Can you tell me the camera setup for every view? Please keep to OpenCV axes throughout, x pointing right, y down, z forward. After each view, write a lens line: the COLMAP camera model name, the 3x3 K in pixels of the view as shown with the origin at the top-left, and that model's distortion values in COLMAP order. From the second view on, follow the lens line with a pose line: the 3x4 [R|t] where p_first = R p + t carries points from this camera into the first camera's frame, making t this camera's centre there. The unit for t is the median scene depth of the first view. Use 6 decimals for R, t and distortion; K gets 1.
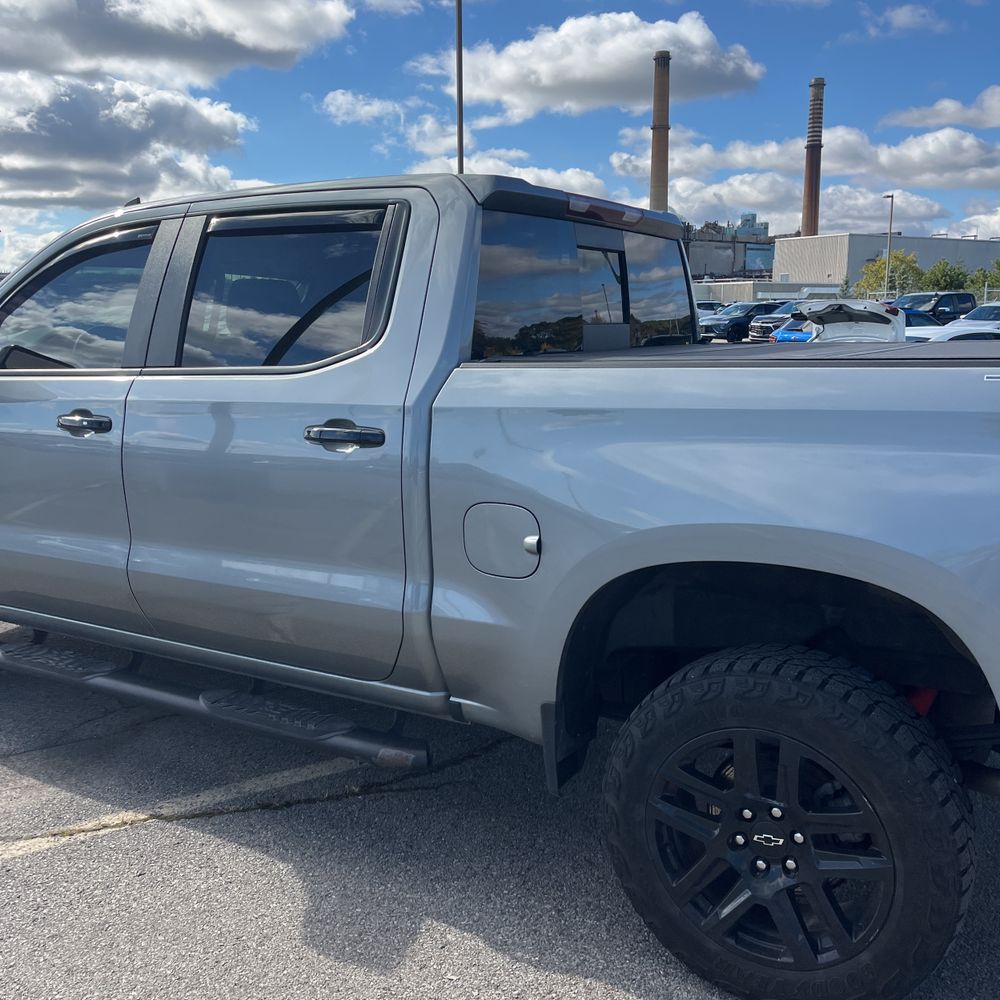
lens RADIAL K [[1016.1, 0, 502.0], [0, 1016.1, 500.1], [0, 0, 1]] dist [0.025917, 0.000000]
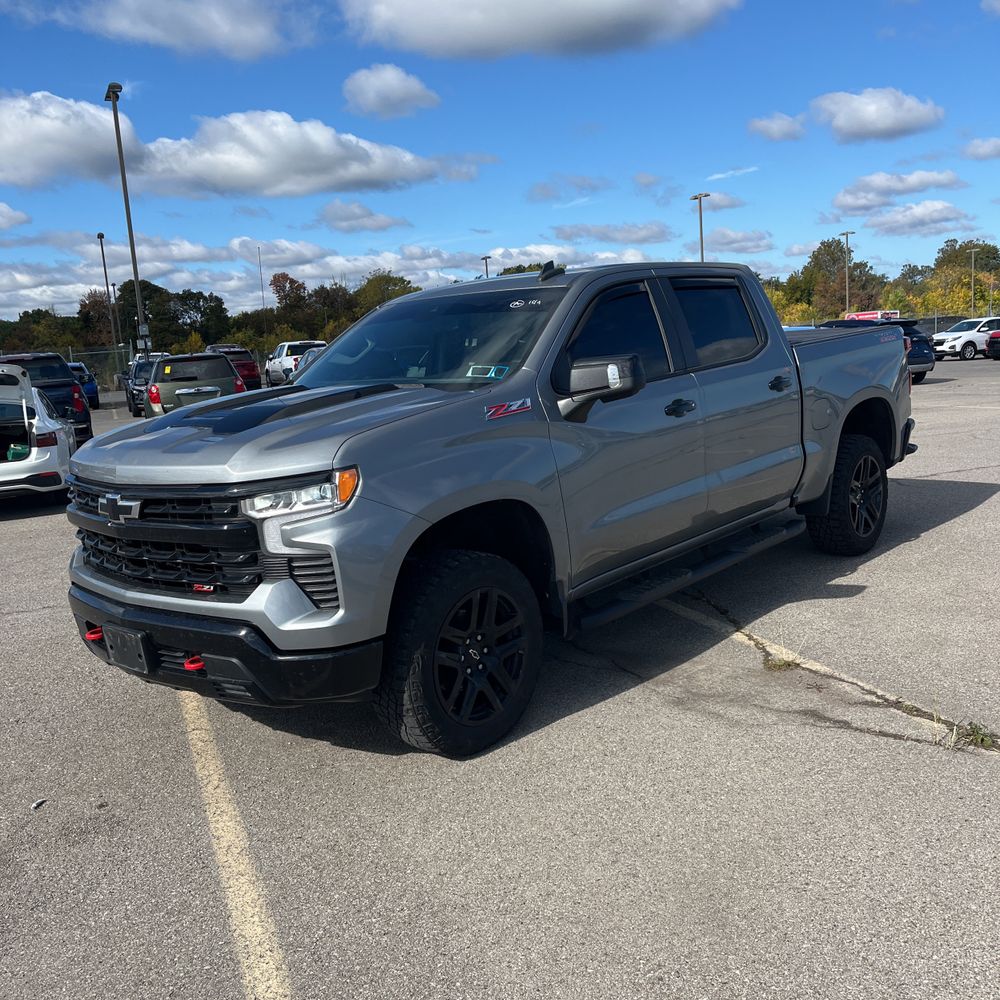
lens RADIAL K [[1016.1, 0, 503.2], [0, 1016.1, 506.3], [0, 0, 1]] dist [0.025917, 0.000000]
pose [[0.174651, -0.176387, 0.968703, -2.405564], [0.246281, 0.960377, 0.130468, -0.241805], [-0.953332, 0.215786, 0.211171, 1.170909]]
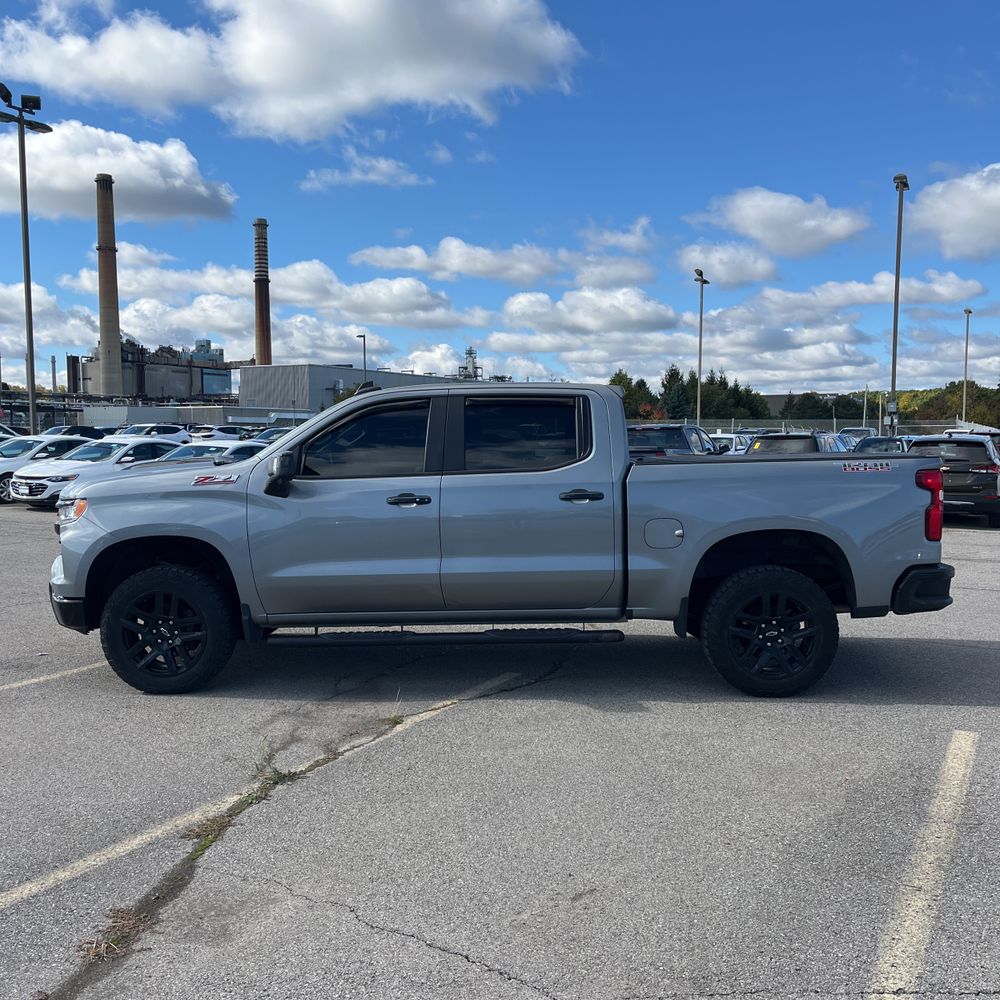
lens RADIAL K [[1016.1, 0, 492.4], [0, 1016.1, 523.1], [0, 0, 1]] dist [0.025917, 0.000000]
pose [[0.868990, -0.040805, 0.493144, -1.479350], [0.087626, 0.993534, -0.072200, 0.145476], [-0.487009, 0.105953, 0.866947, -0.887406]]
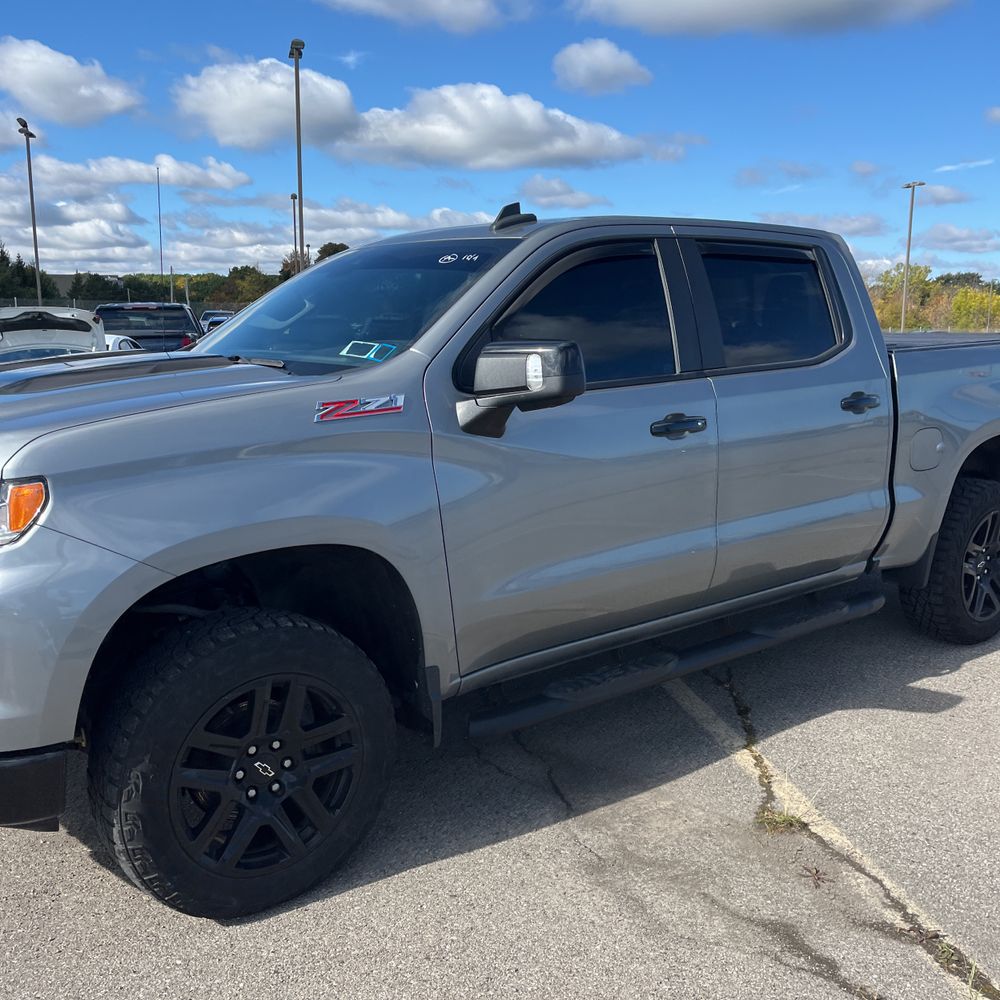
lens RADIAL K [[1016.1, 0, 497.7], [0, 1016.1, 503.2], [0, 0, 1]] dist [0.025917, 0.000000]
pose [[0.358243, -0.163695, 0.919166, -1.792204], [0.167336, 0.979825, 0.109279, -0.175031], [-0.918510, 0.114661, 0.378408, 0.948068]]
